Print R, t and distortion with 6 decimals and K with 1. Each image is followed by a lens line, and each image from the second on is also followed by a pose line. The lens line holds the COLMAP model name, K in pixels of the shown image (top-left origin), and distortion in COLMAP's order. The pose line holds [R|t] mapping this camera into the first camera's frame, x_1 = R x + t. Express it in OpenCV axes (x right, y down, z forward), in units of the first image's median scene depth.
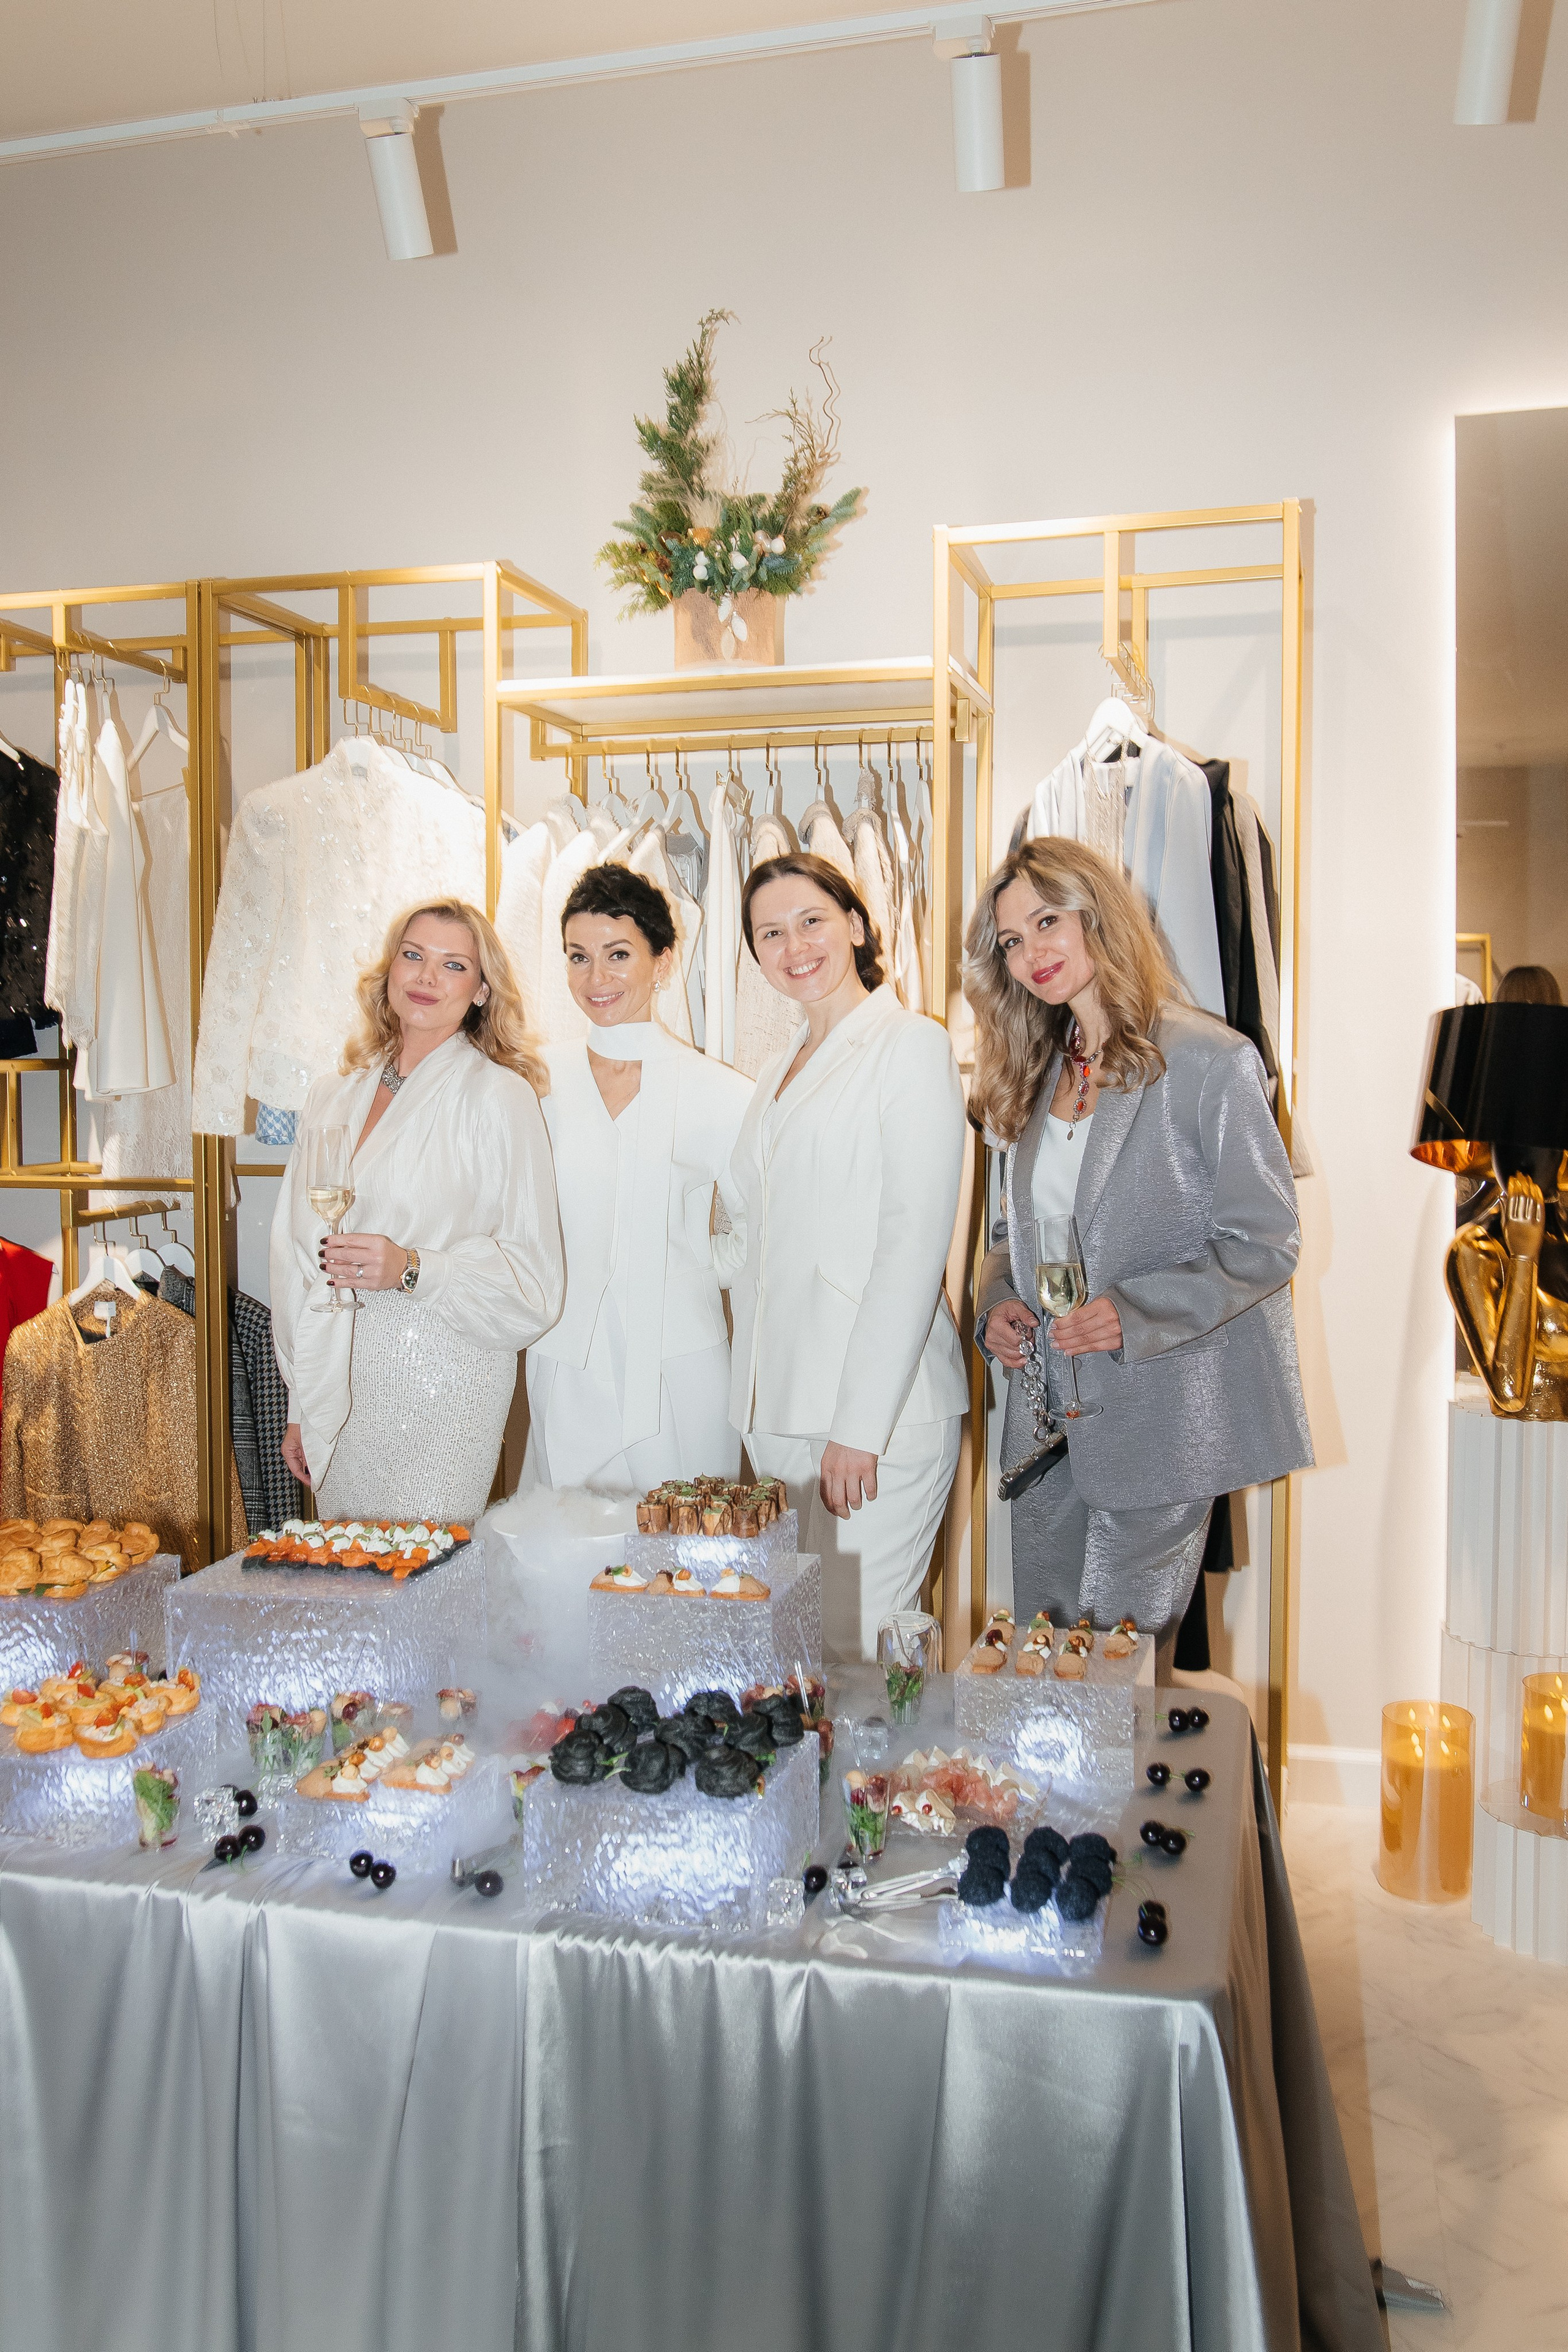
lens RADIAL K [[1843.2, 0, 784.0], [0, 1843.2, 1176.0], [0, 0, 1]] dist [-0.075233, -0.001110]
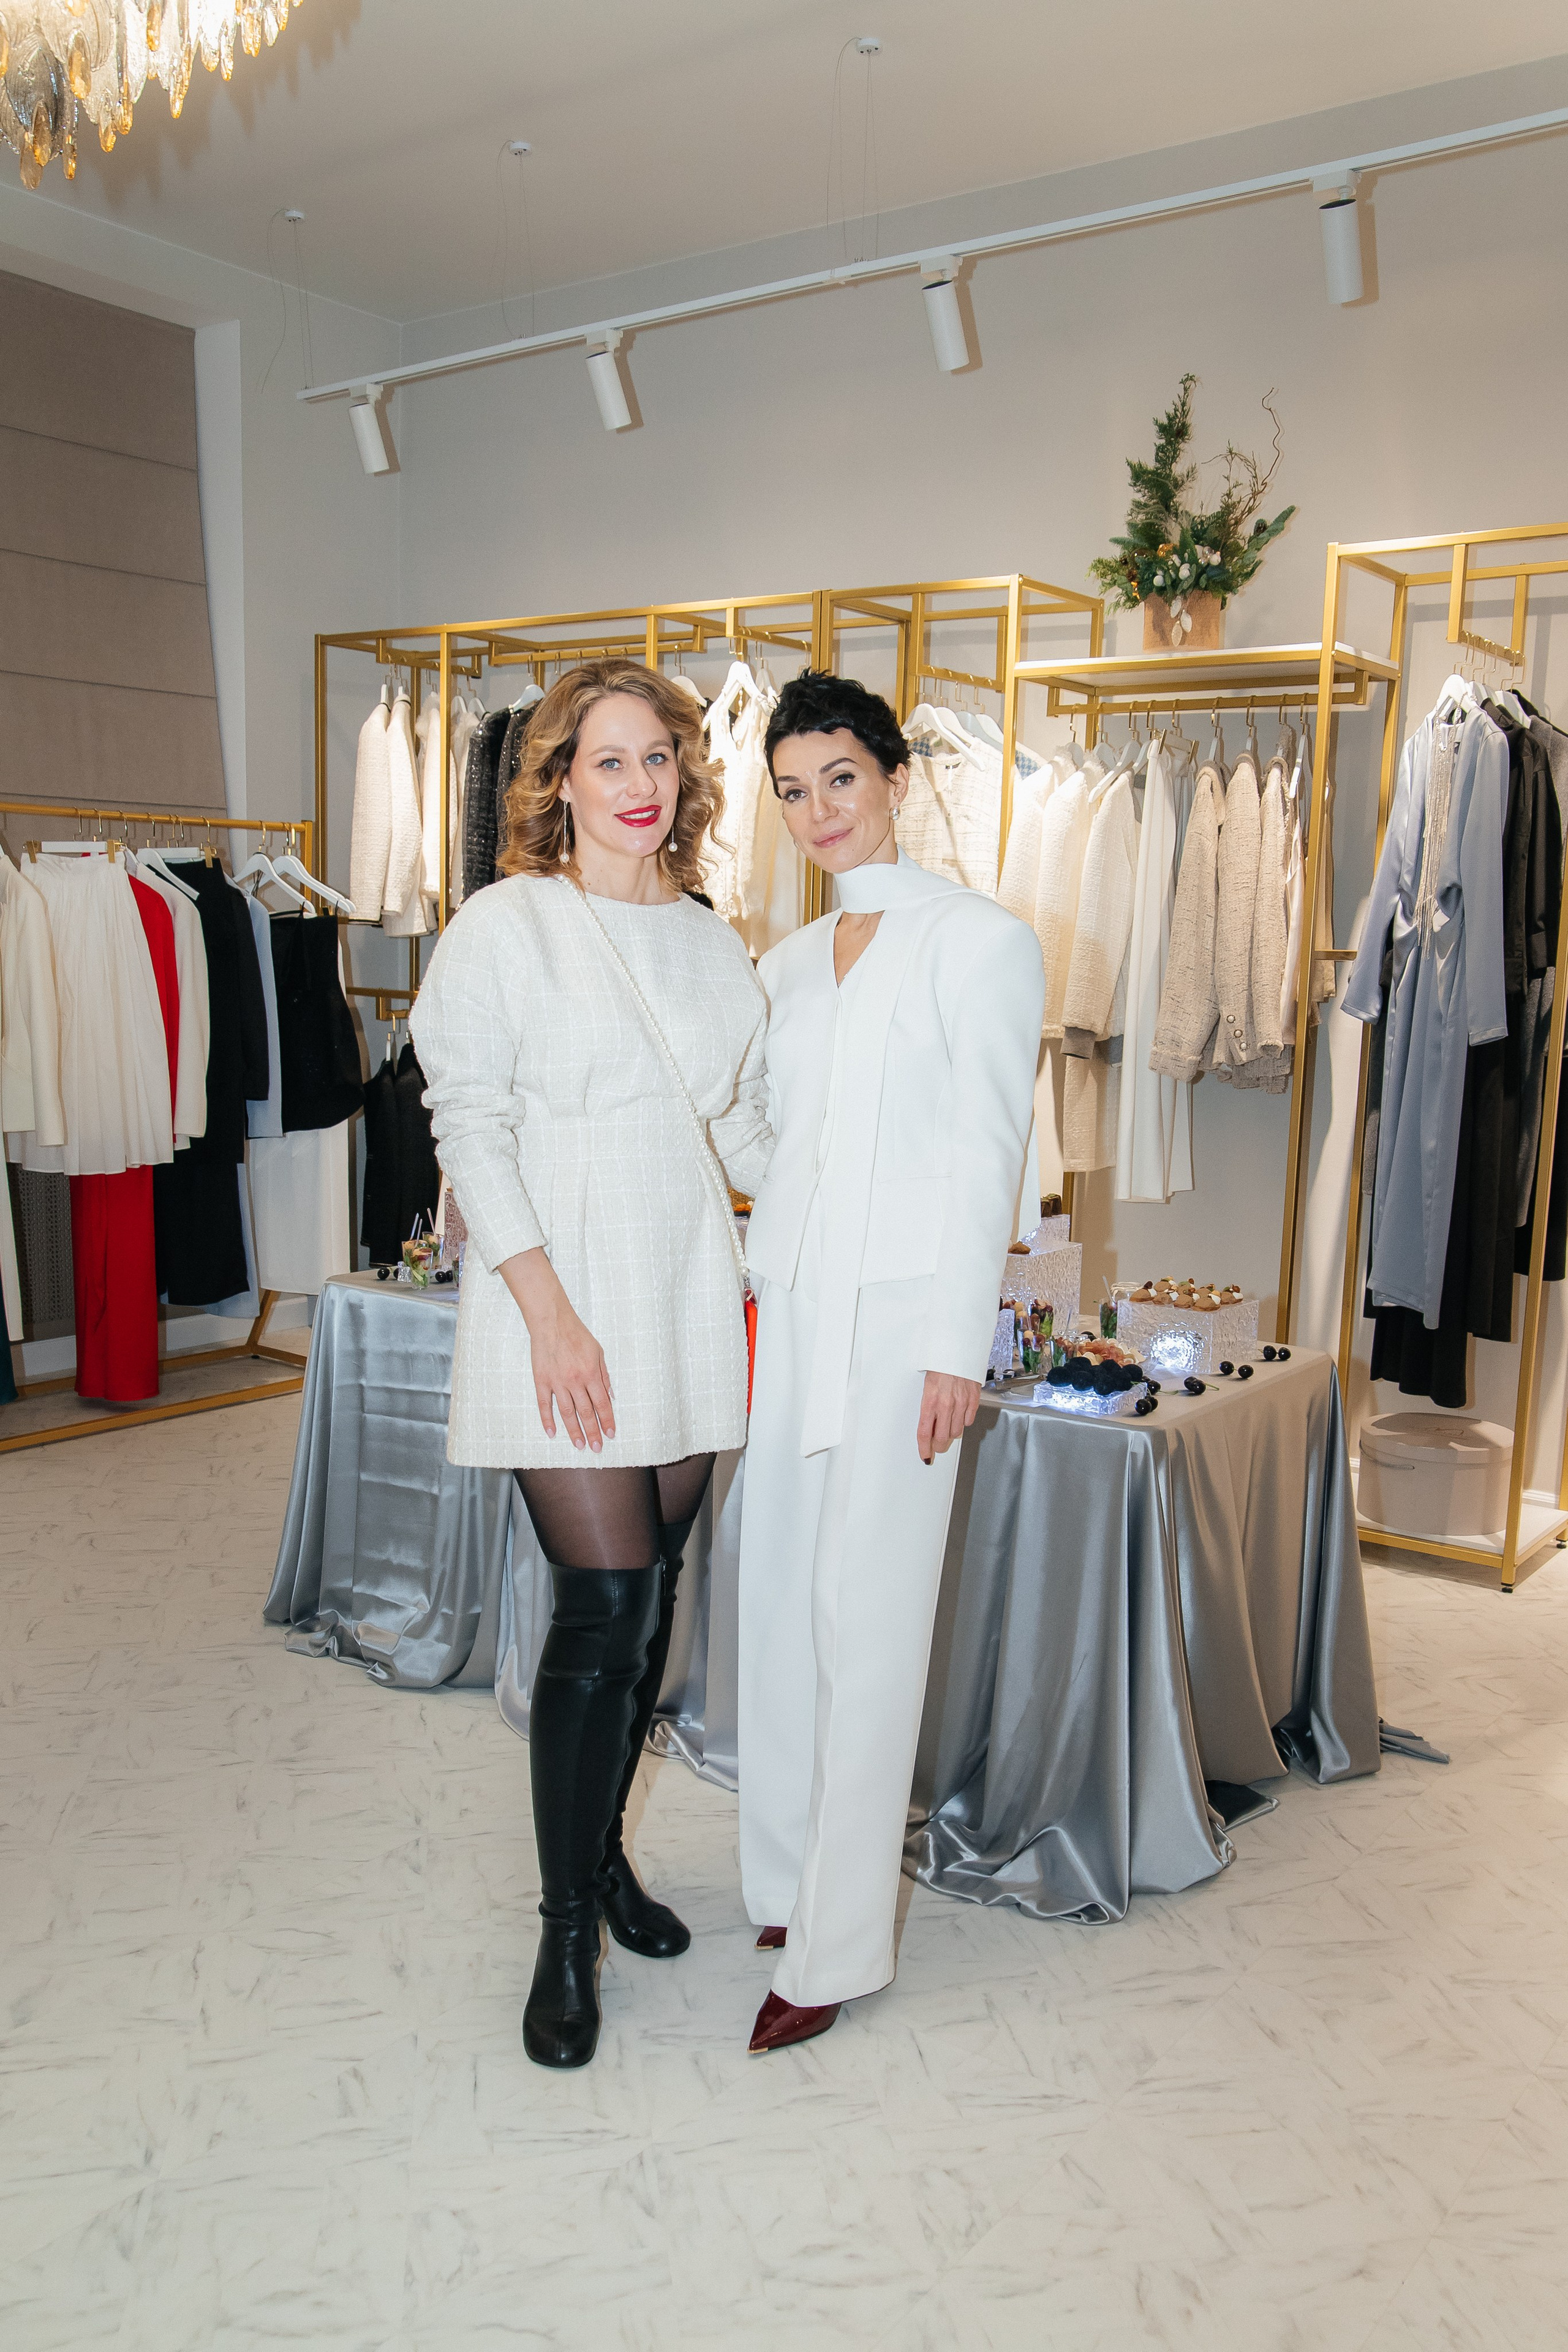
lens RADIAL K [[1843.2, 0, 784.0], [0, 1843.2, 1176.0], [0, 0, 1]] dist [-0.075233, -0.001110]
pose [[0.925306, 0.074059, -0.371919, 0.222457], [-0.052561, 0.996325, 0.067627, 0.030047], [0.375560, -0.043028, 0.925799, -0.354707]]
